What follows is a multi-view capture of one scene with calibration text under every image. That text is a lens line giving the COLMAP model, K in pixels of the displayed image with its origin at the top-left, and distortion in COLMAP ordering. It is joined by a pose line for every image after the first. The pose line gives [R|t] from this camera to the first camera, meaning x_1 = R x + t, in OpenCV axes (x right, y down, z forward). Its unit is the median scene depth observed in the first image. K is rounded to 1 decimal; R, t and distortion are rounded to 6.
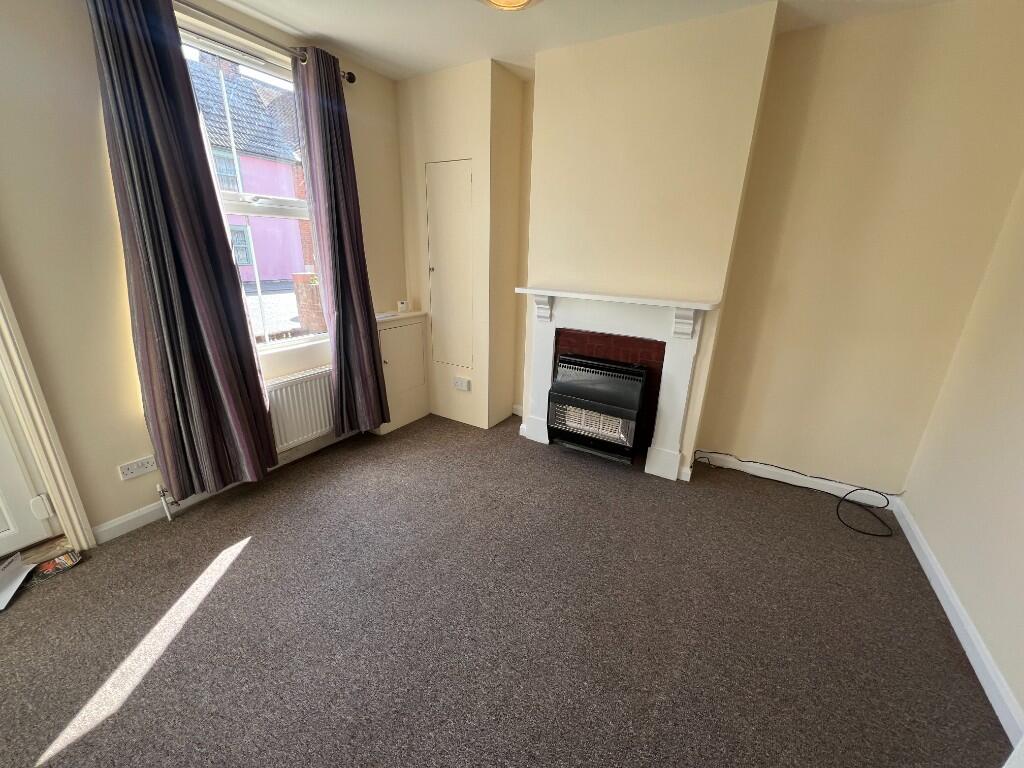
lens RADIAL K [[408.6, 0, 512.0], [0, 408.6, 384.0], [0, 0, 1]] dist [-0.002834, -0.000086]
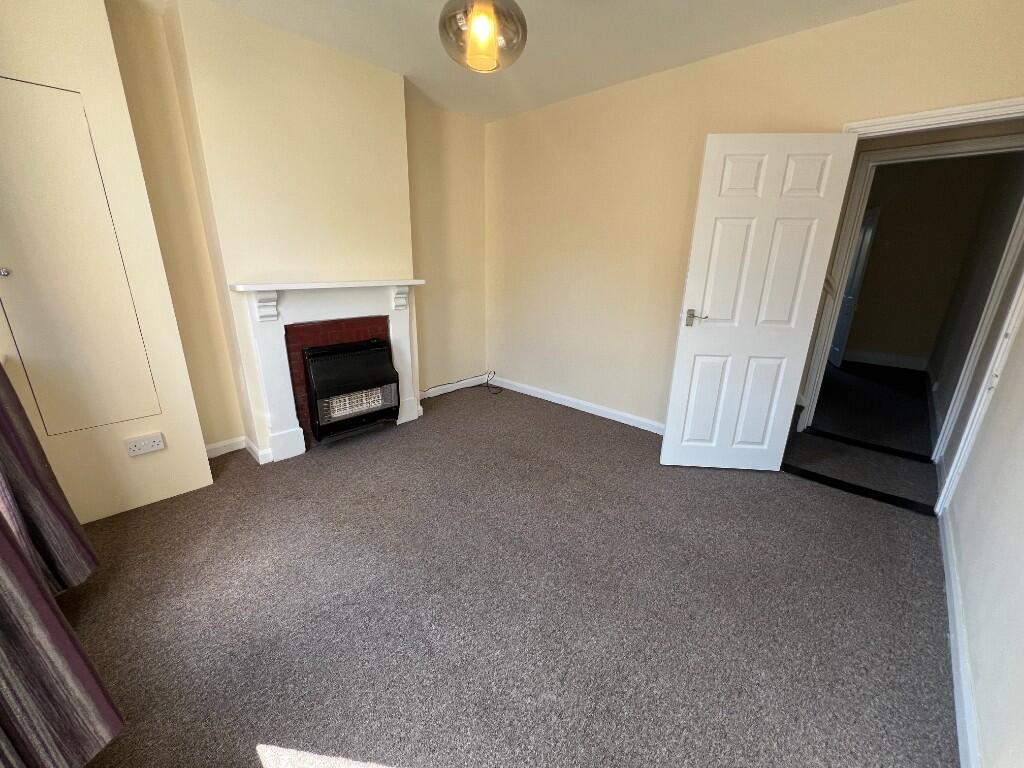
lens RADIAL K [[408.6, 0, 512.0], [0, 408.6, 384.0], [0, 0, 1]] dist [-0.002834, -0.000086]
pose [[0.216888, -0.309357, 0.925882, -0.693701], [0.297210, 0.924358, 0.239226, -0.086645], [-0.929853, 0.223297, 0.292426, 0.299476]]
